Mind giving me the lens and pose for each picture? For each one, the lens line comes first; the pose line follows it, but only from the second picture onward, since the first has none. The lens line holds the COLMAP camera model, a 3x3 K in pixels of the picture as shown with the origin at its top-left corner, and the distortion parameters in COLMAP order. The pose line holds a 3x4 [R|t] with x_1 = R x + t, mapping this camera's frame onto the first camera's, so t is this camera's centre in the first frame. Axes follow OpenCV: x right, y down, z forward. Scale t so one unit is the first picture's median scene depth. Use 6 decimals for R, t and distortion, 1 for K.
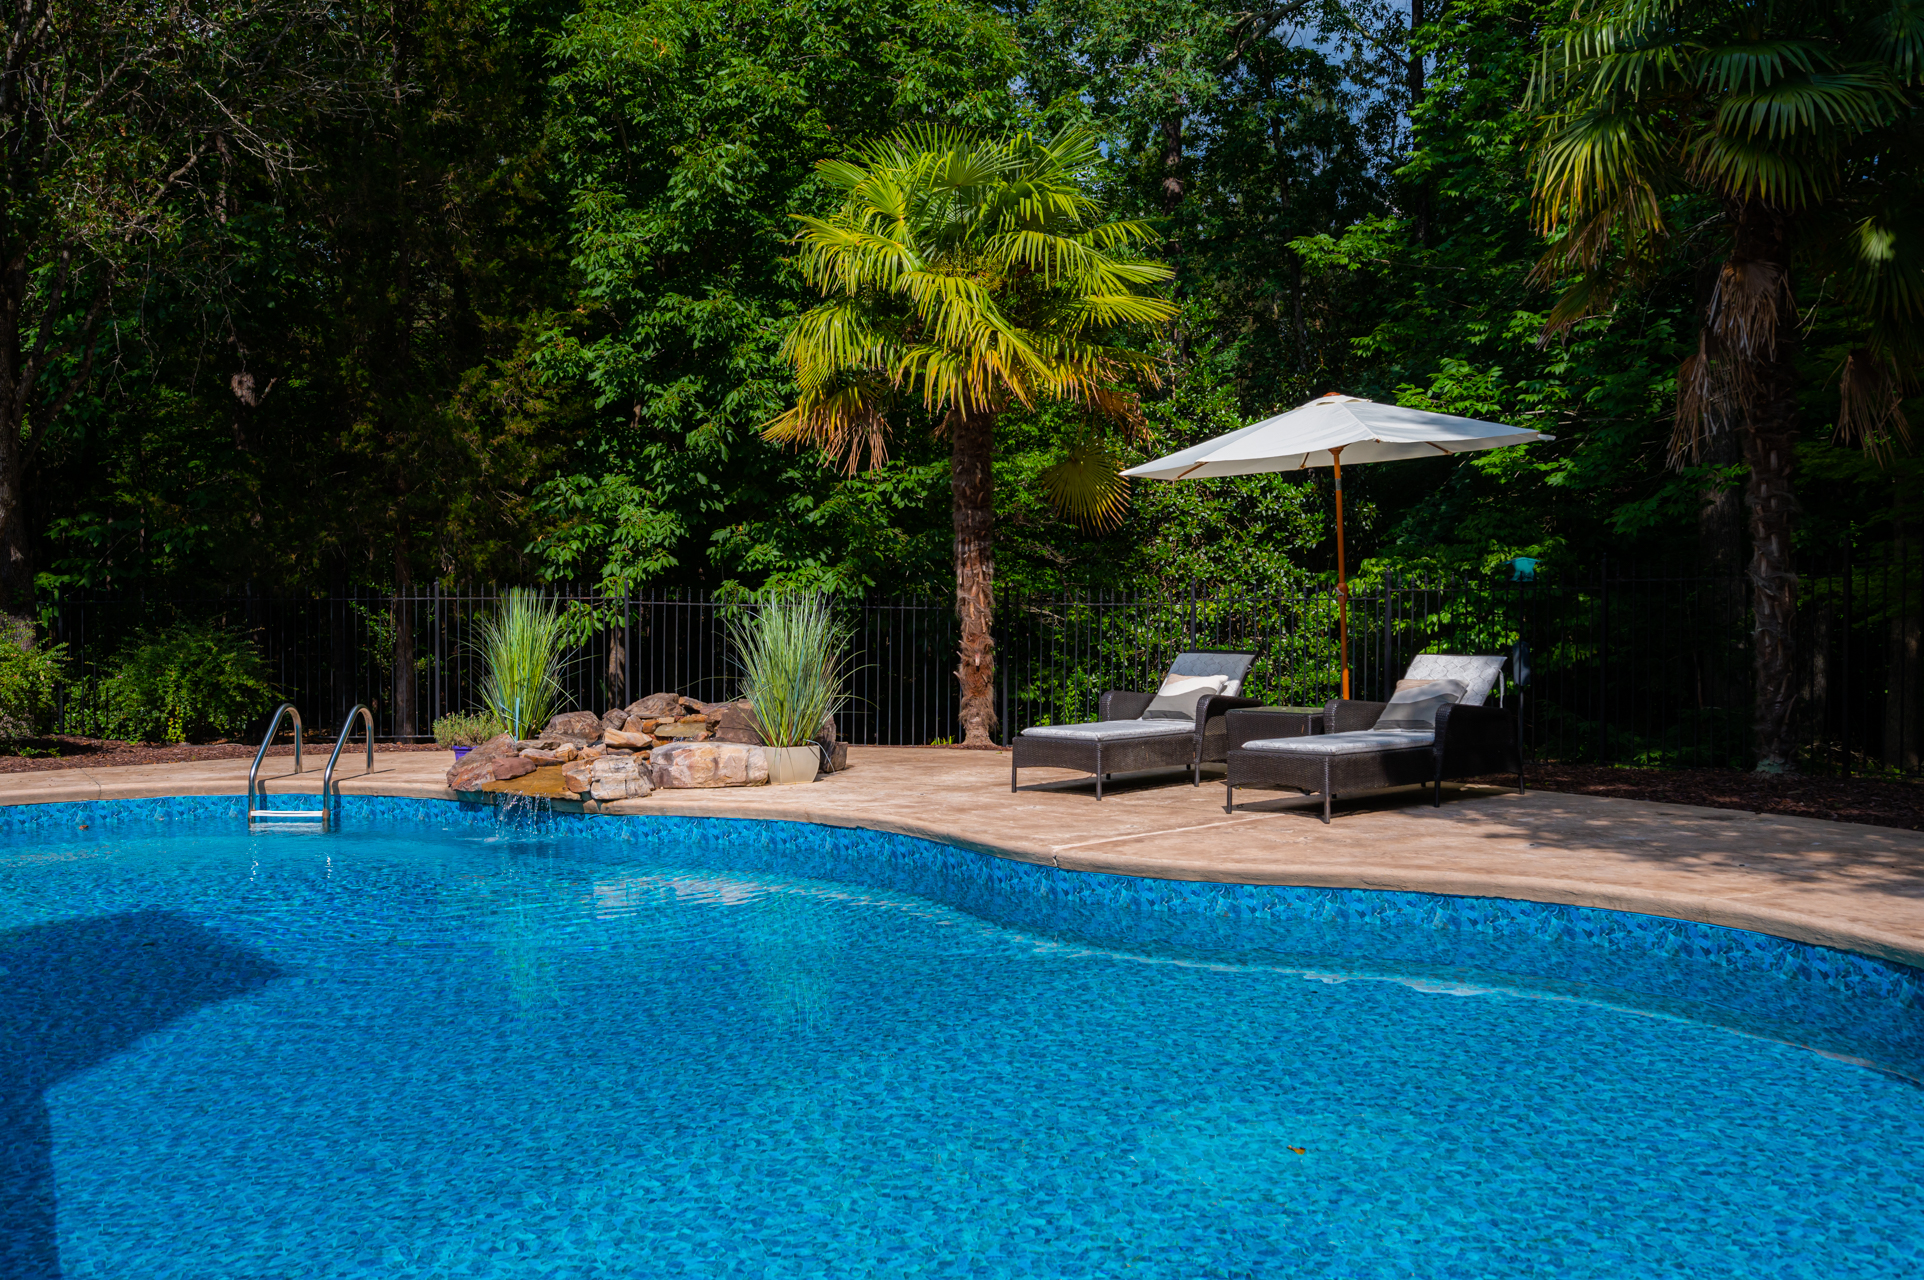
lens RADIAL K [[1759.9, 0, 961.3], [0, 1759.9, 609.4], [0, 0, 1]] dist [0.071382, 0.002900]
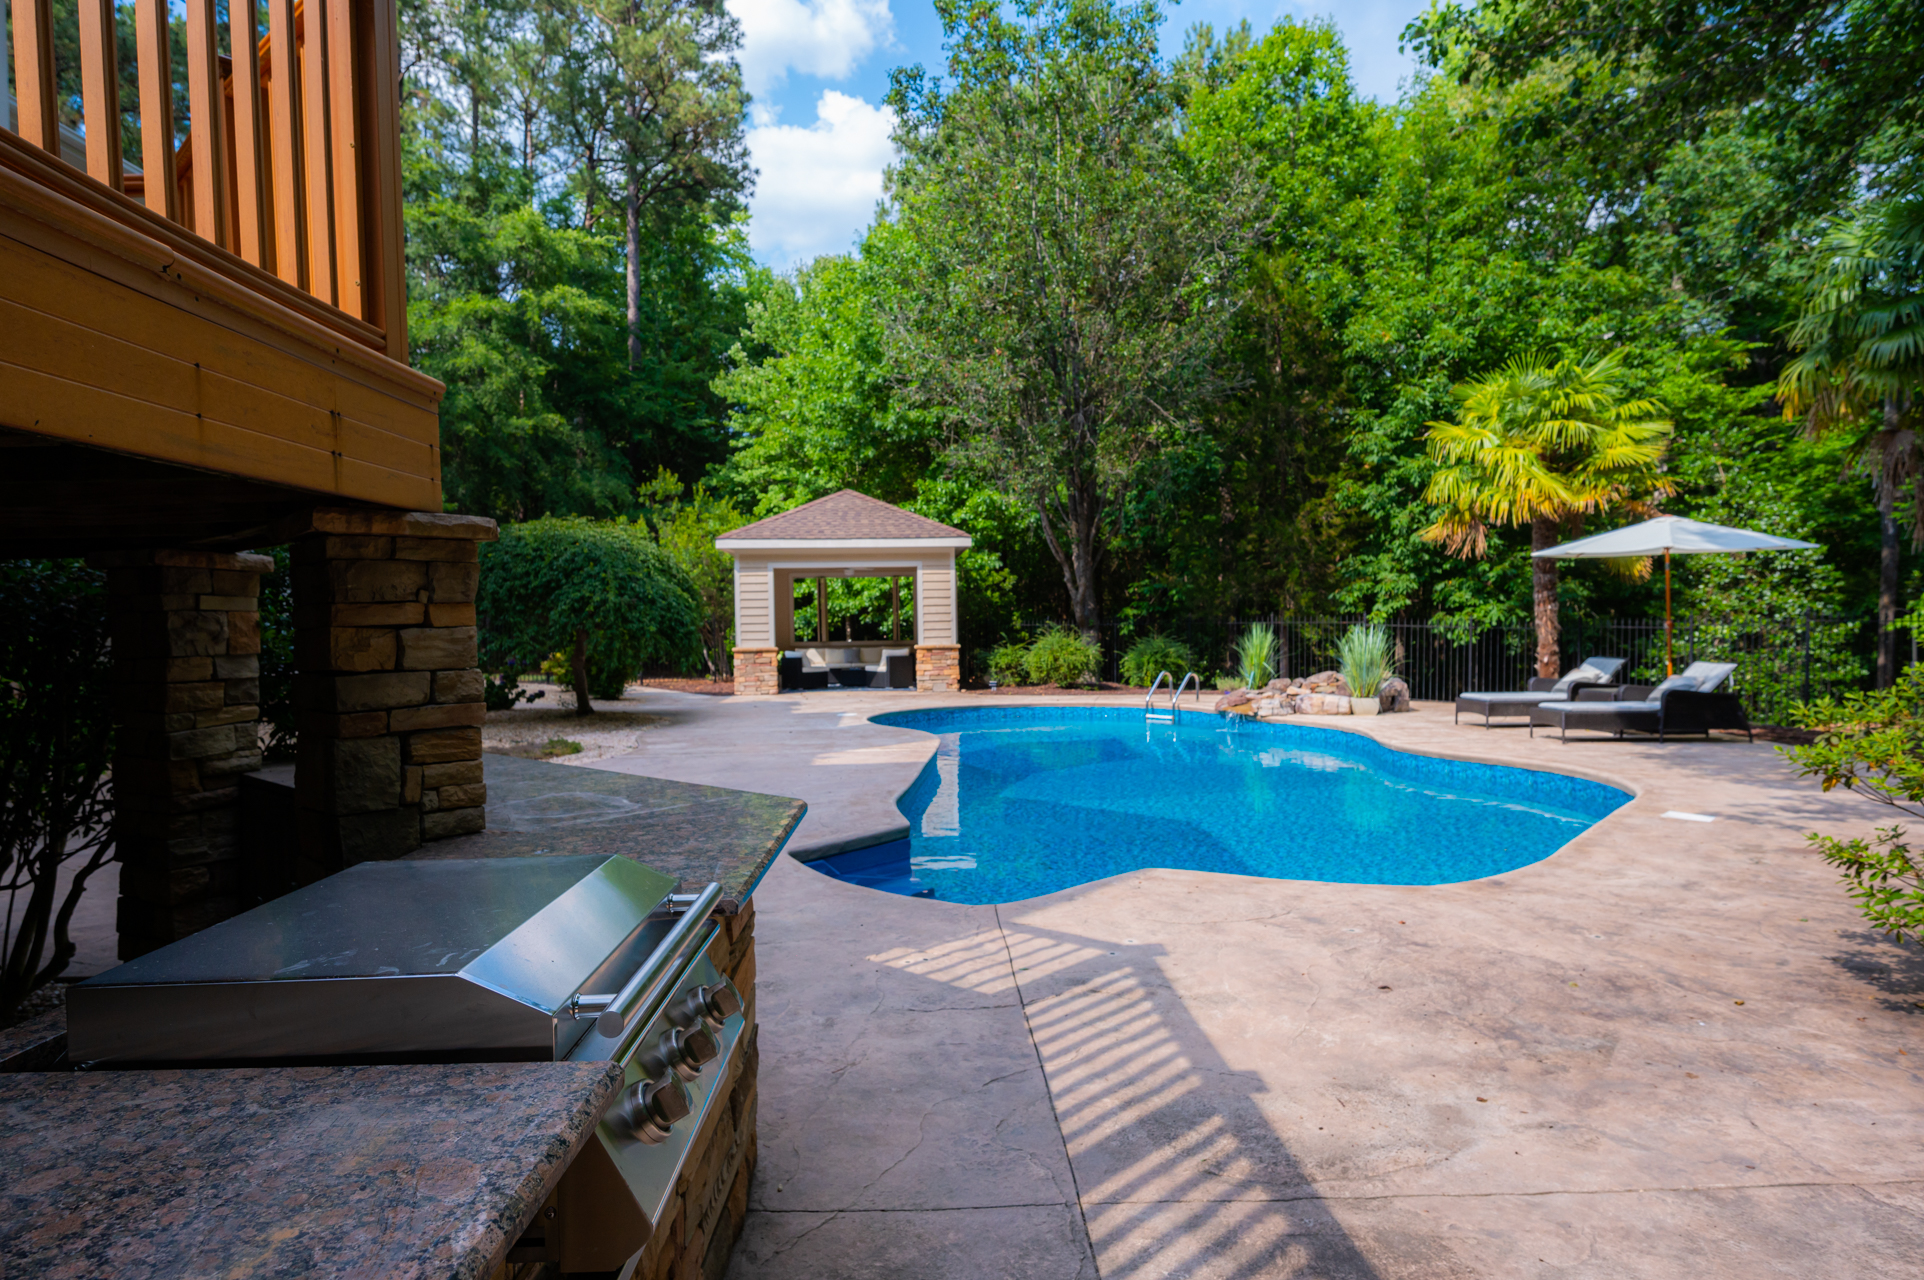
lens RADIAL K [[1117.1, 0, 962.0], [0, 1117.1, 640.0], [0, 0, 1]] dist [-0.000602, -0.000220]
pose [[0.765723, 0.009959, -0.643093, 0.302642], [0.002625, 0.999823, 0.018609, -0.013554], [0.643165, -0.015938, 0.765562, -0.252178]]
